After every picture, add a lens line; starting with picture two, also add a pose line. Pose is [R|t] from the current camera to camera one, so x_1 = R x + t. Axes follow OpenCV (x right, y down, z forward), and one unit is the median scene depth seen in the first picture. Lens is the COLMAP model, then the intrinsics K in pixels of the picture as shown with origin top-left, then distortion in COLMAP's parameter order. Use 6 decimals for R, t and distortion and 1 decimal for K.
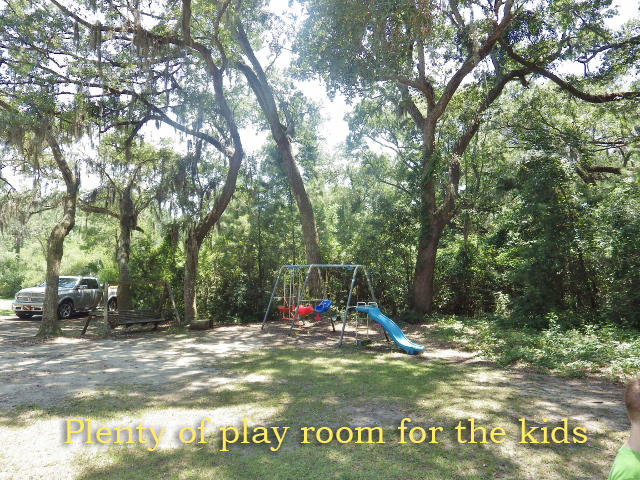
lens RADIAL K [[428.5, 0, 320.0], [0, 428.5, 240.0], [0, 0, 1]] dist [0.002470, -0.001192]
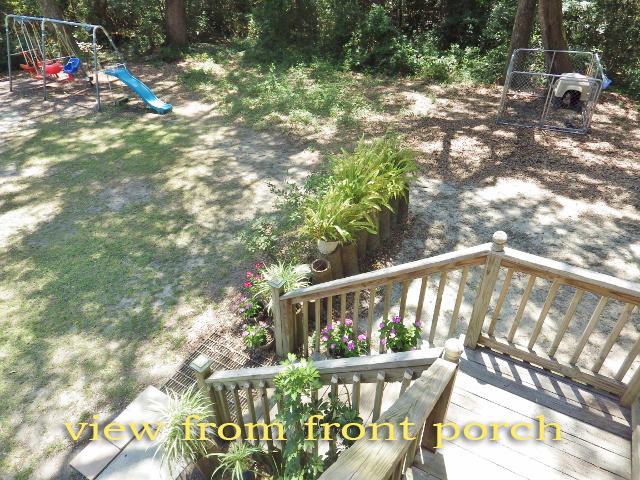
lens RADIAL K [[428.5, 0, 320.0], [0, 428.5, 240.0], [0, 0, 1]] dist [0.002470, -0.001192]
pose [[0.892618, -0.256860, 0.370481, 0.060233], [-0.042153, 0.770650, 0.635863, -0.250064], [-0.448839, -0.583200, 0.677068, -0.255449]]
